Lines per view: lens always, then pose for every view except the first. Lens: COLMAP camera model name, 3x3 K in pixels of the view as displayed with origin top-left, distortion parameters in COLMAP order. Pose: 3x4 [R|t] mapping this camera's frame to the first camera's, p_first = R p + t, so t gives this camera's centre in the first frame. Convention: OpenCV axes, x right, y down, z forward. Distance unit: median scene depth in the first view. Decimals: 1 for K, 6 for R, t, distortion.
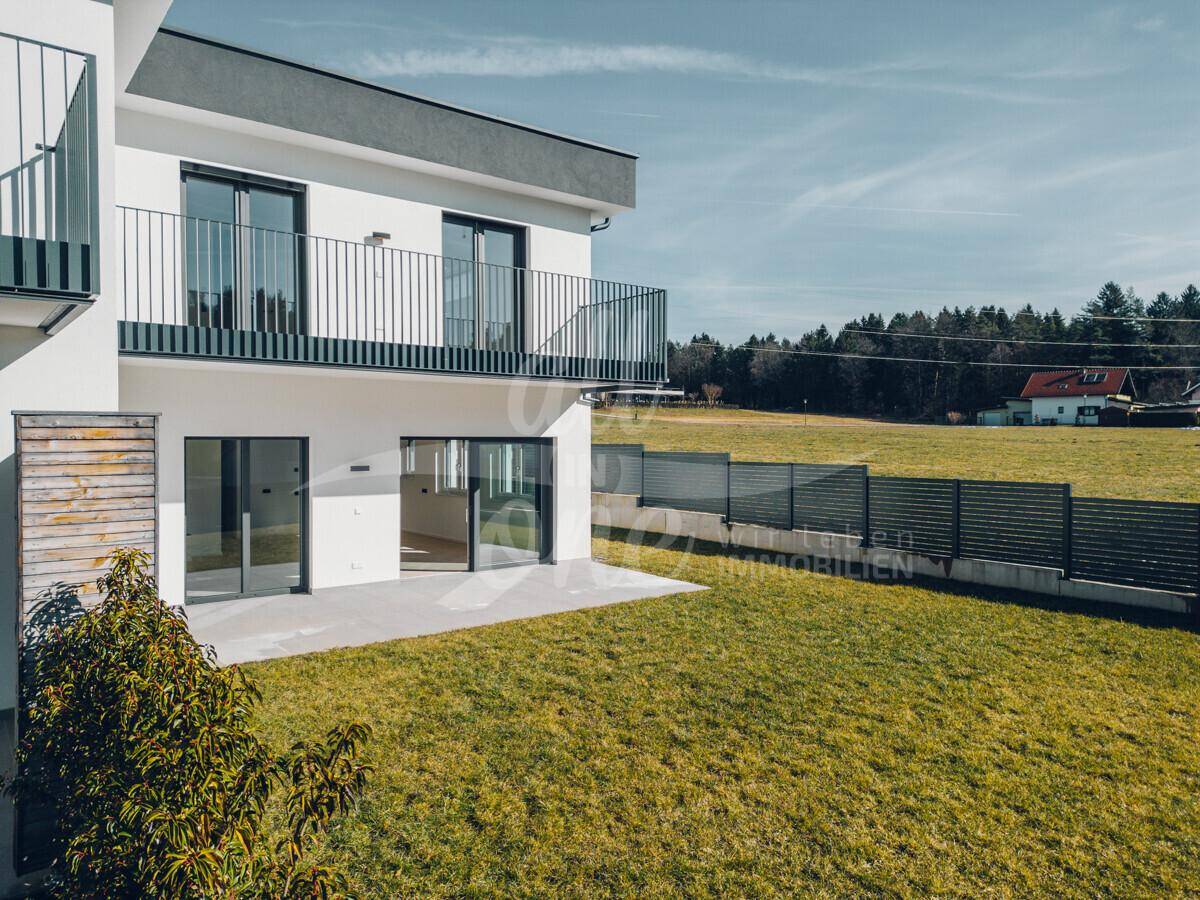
lens RADIAL K [[835.5, 0, 600.0], [0, 835.5, 450.0], [0, 0, 1]] dist [0.082097, -0.092497]
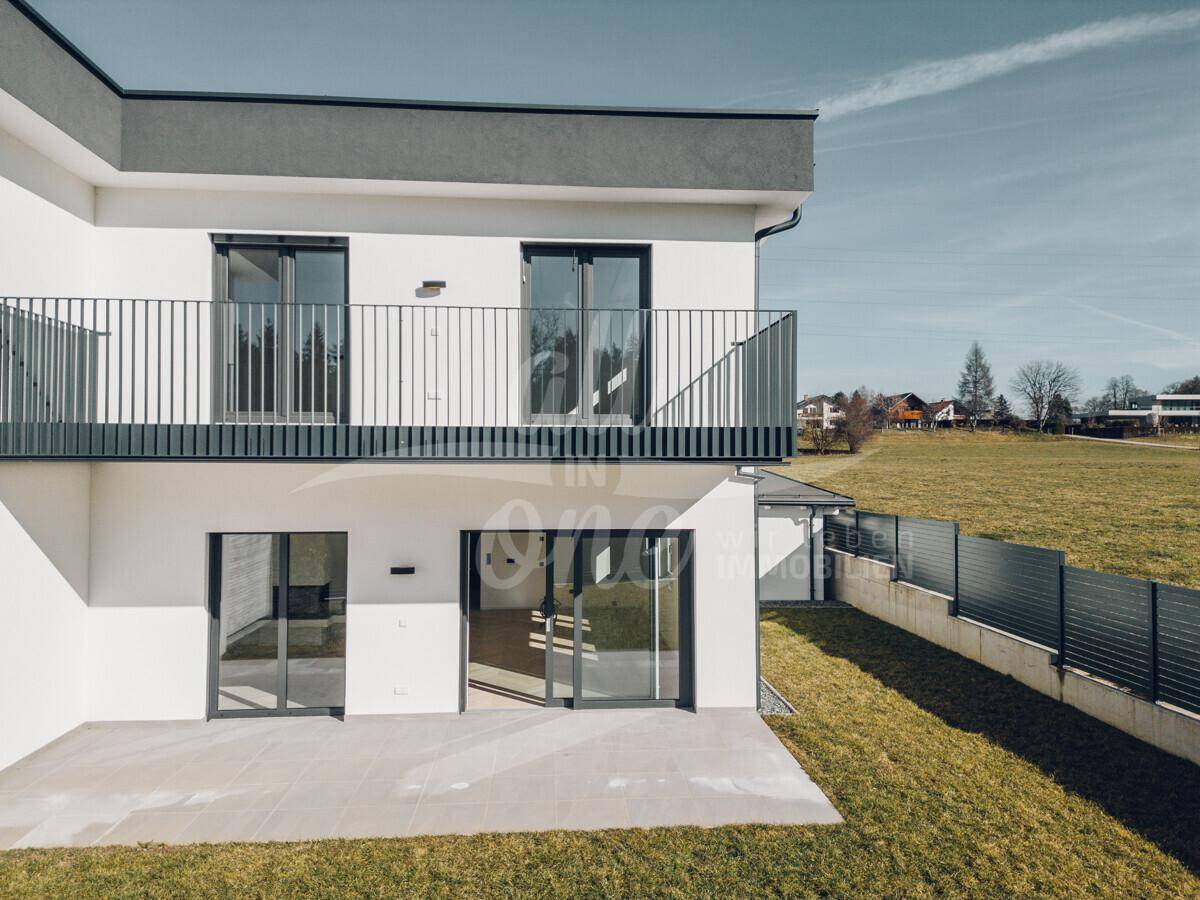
lens RADIAL K [[835.5, 0, 600.0], [0, 835.5, 450.0], [0, 0, 1]] dist [0.082097, -0.092497]
pose [[0.833006, -0.027835, -0.552563, 0.306327], [-0.005204, 0.998295, -0.058135, -0.045528], [0.553239, 0.051302, 0.831441, 0.404087]]
